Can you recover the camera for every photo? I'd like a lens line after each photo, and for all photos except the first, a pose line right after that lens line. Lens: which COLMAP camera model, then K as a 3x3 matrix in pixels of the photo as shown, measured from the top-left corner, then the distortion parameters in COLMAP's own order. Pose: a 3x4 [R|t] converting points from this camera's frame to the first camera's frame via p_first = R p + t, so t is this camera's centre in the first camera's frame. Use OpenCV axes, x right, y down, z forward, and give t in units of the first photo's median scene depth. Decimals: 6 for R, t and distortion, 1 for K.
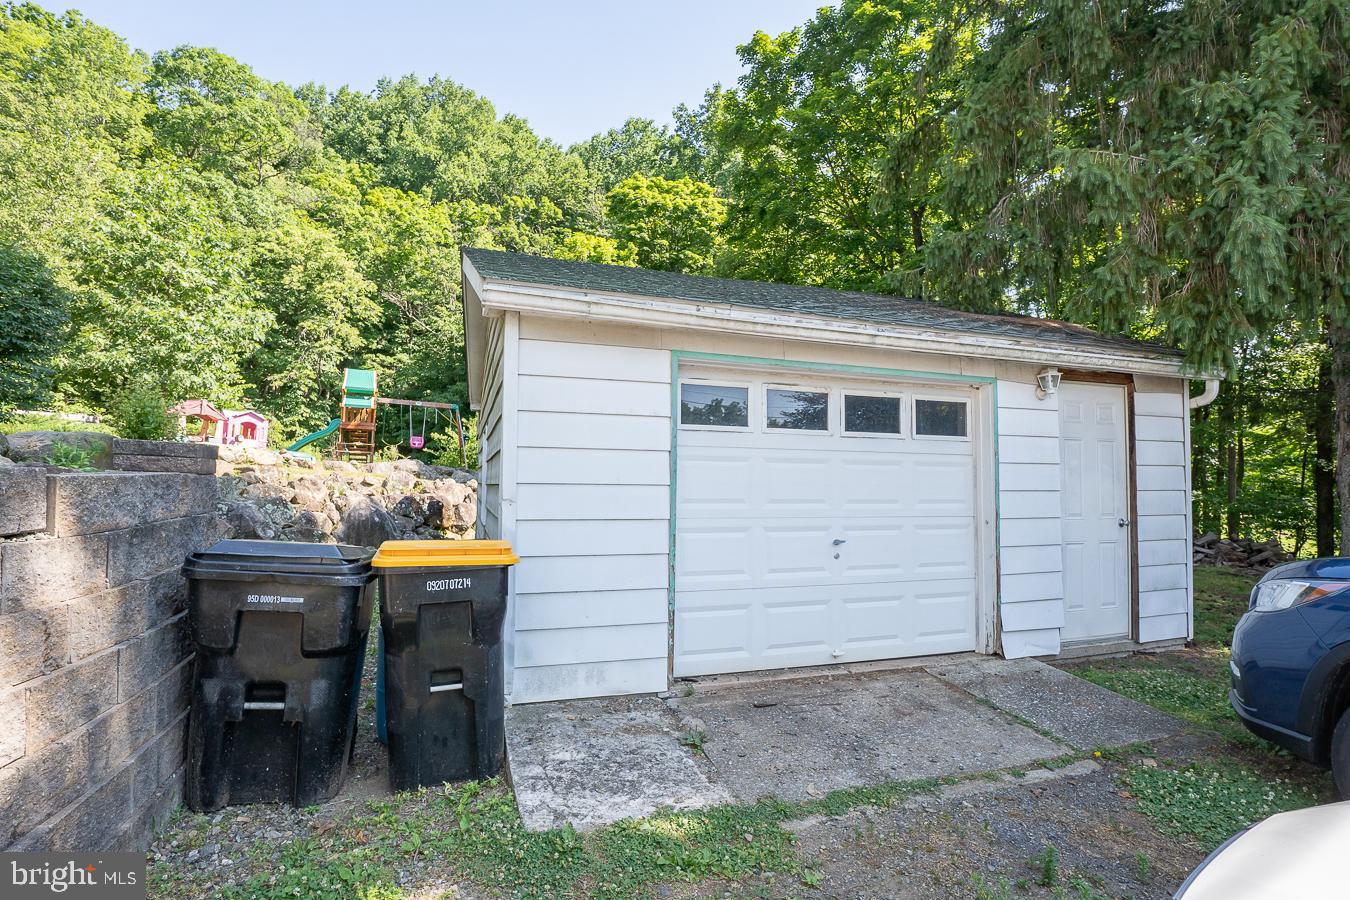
lens RADIAL K [[664.5, 0, 673.7], [0, 664.5, 445.3], [0, 0, 1]] dist [-0.034572, 0.003281]
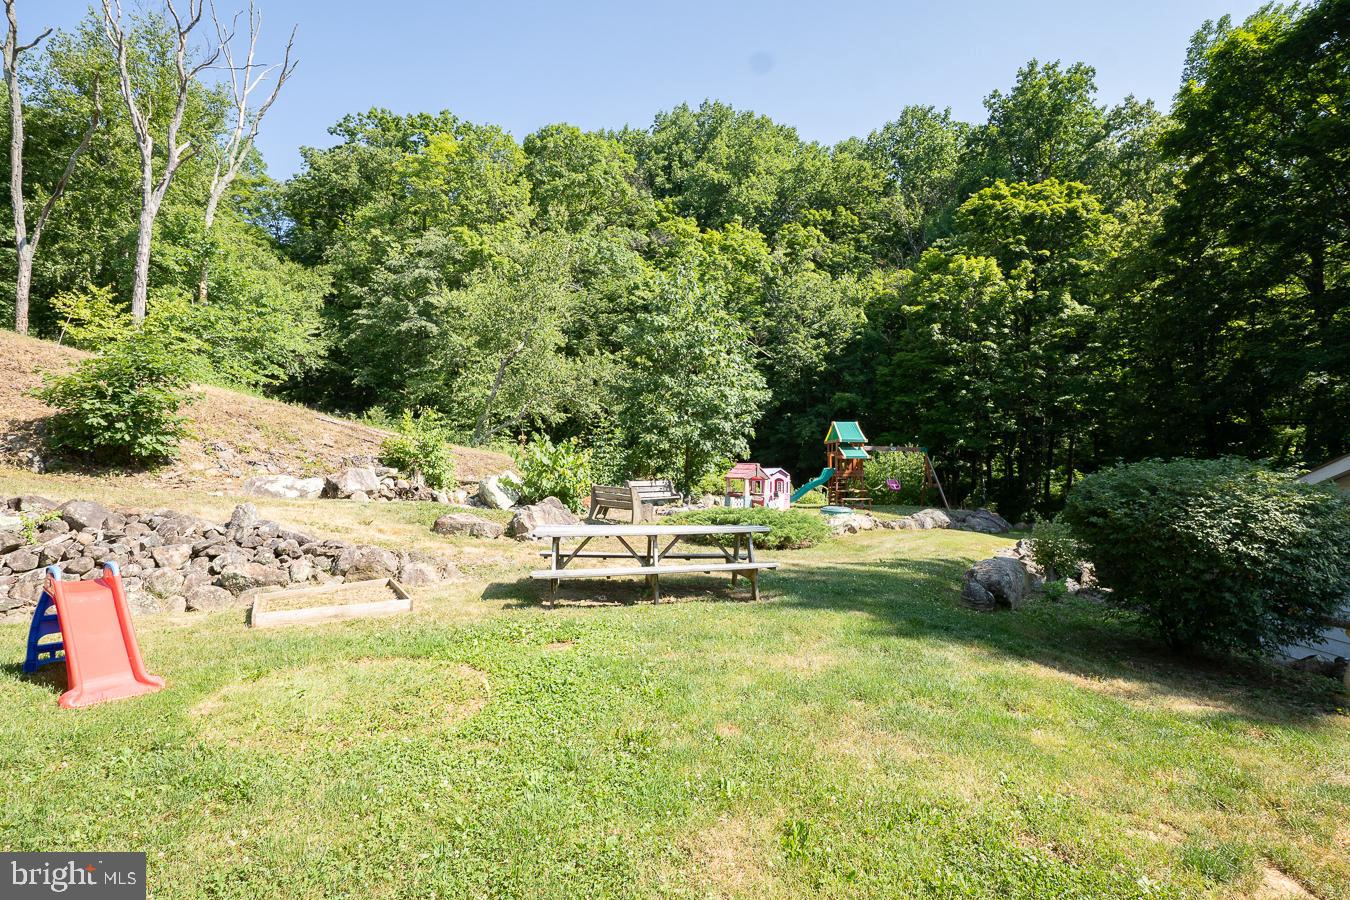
lens RADIAL K [[664.5, 0, 683.9], [0, 664.5, 447.5], [0, 0, 1]] dist [-0.034572, 0.003281]
pose [[0.945529, -0.037514, -0.323370, -0.100935], [0.043164, 0.999015, 0.010313, -0.025352], [0.322665, -0.023709, 0.946216, -0.040081]]
